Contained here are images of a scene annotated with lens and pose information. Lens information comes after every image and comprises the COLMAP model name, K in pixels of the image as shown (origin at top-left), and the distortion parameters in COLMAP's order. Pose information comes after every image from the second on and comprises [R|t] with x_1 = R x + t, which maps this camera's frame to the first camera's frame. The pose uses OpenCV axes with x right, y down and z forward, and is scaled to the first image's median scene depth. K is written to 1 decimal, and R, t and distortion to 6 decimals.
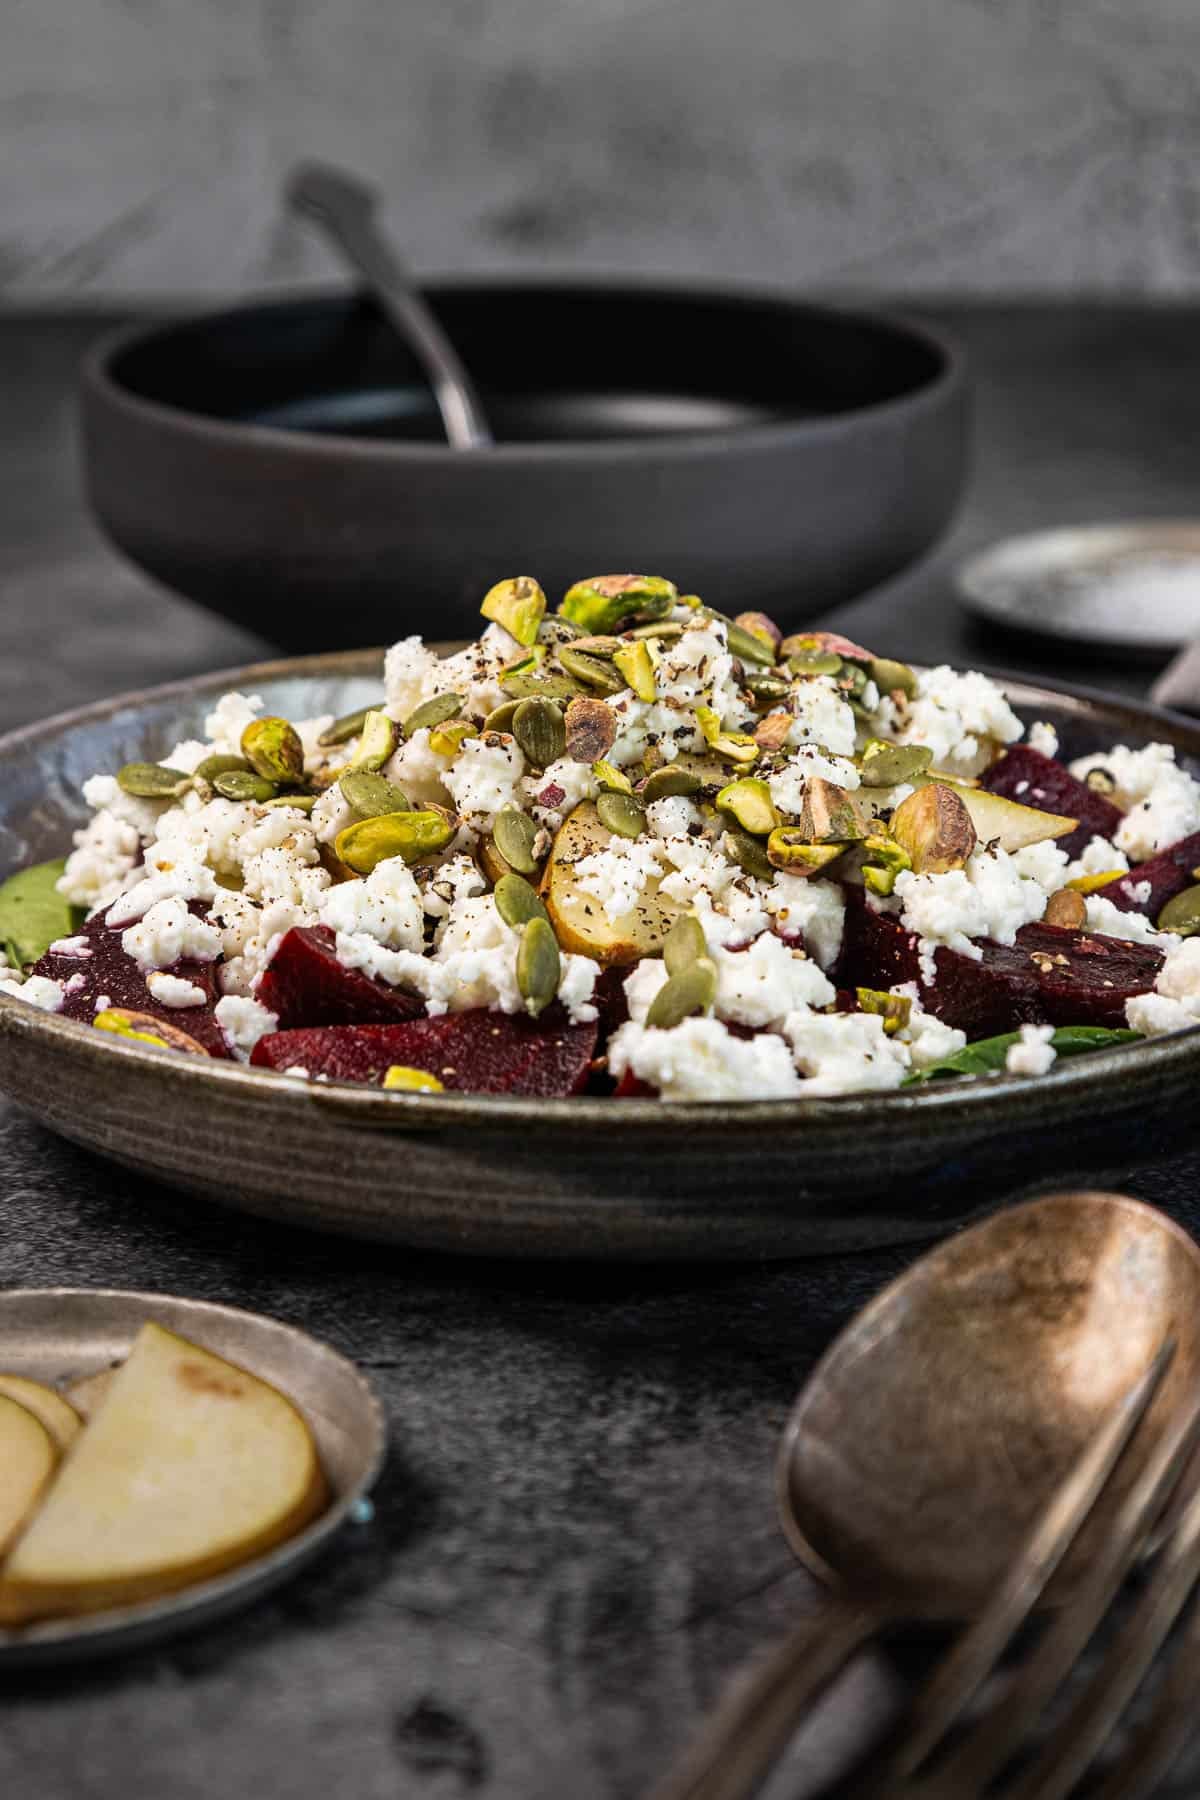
lens RADIAL K [[4317.9, 0, 599.6], [0, 4317.9, 905.3], [0, 0, 1]] dist [0.030690, 0.000000]
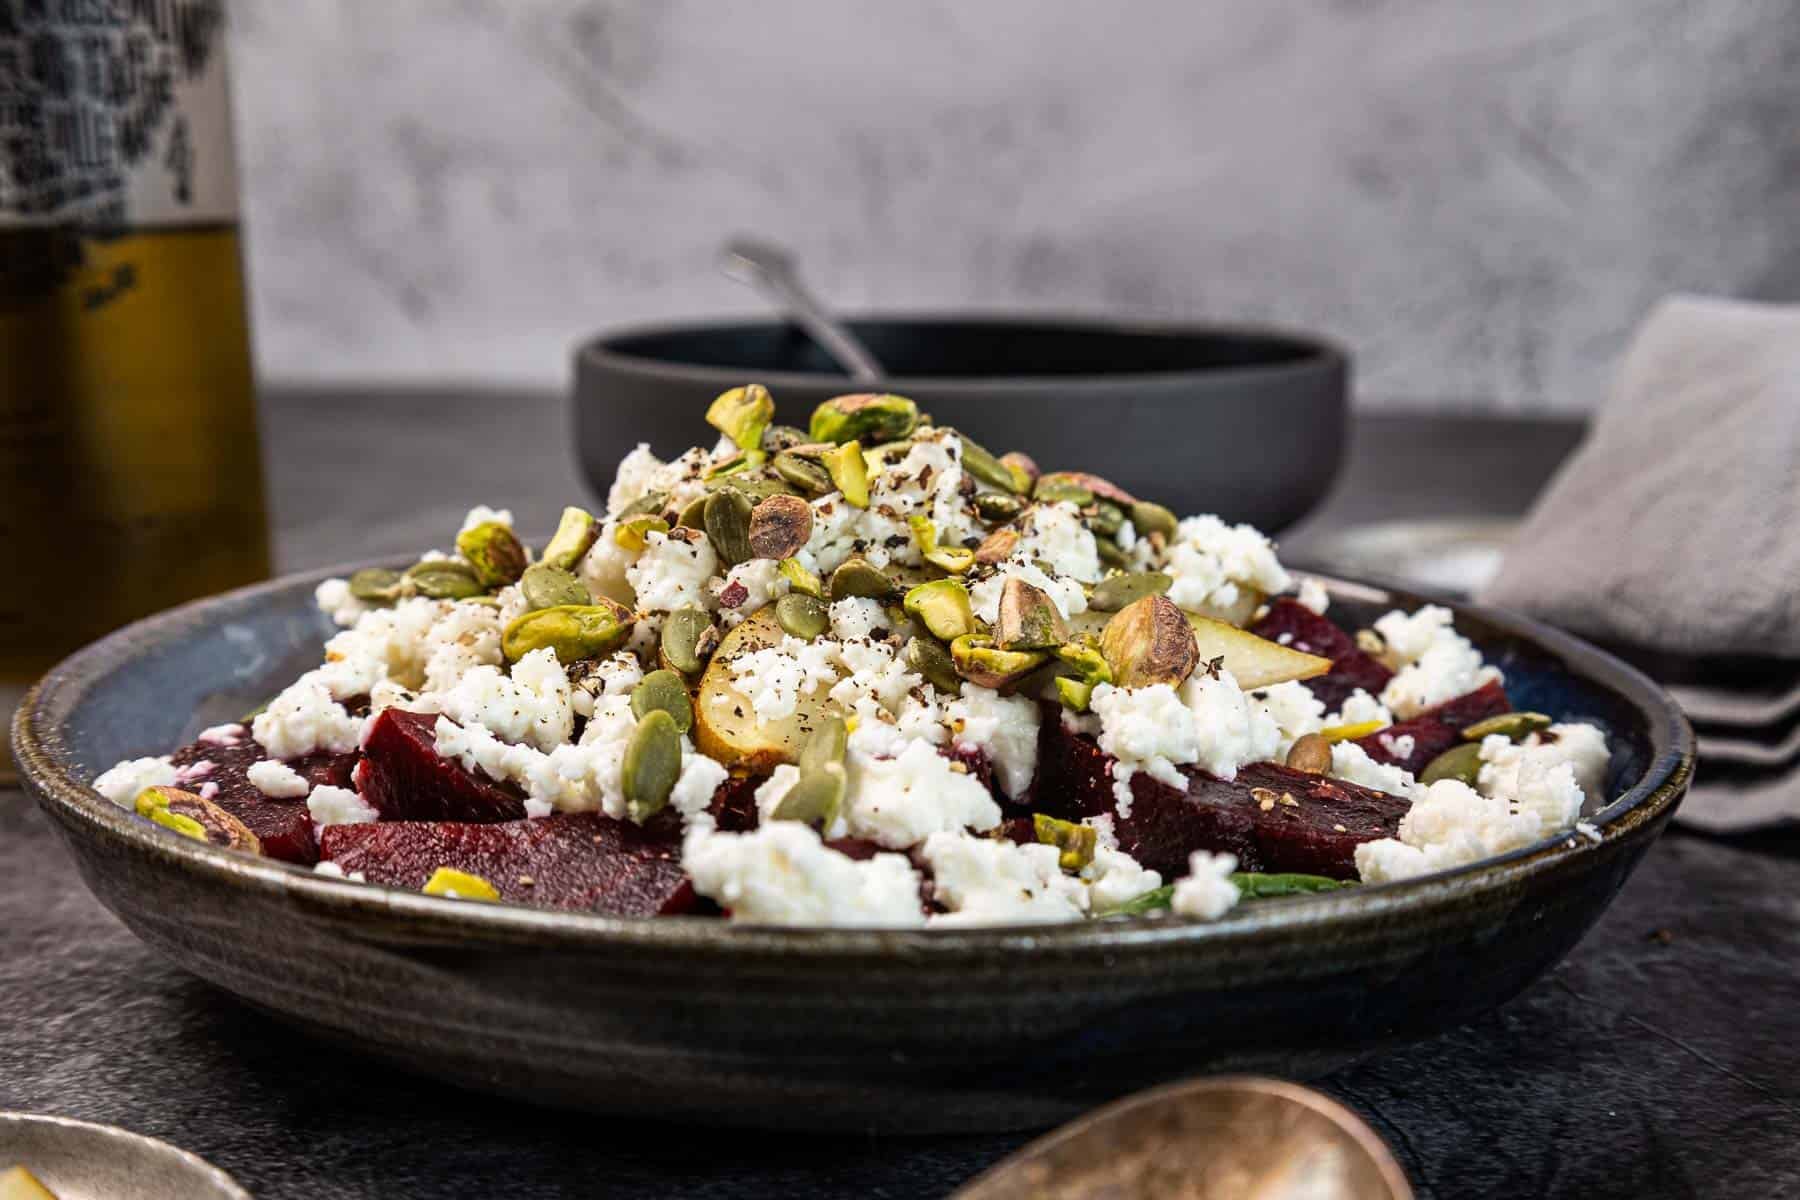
lens RADIAL K [[2283.2, 0, 913.7], [0, 2283.2, 596.9], [0, 0, 1]] dist [0.011474, 0.000000]
pose [[0.989556, 0.038913, -0.138797, 0.094743], [-0.056051, 0.990972, -0.121789, 0.032111], [0.132804, 0.128296, 0.982804, 0.539991]]
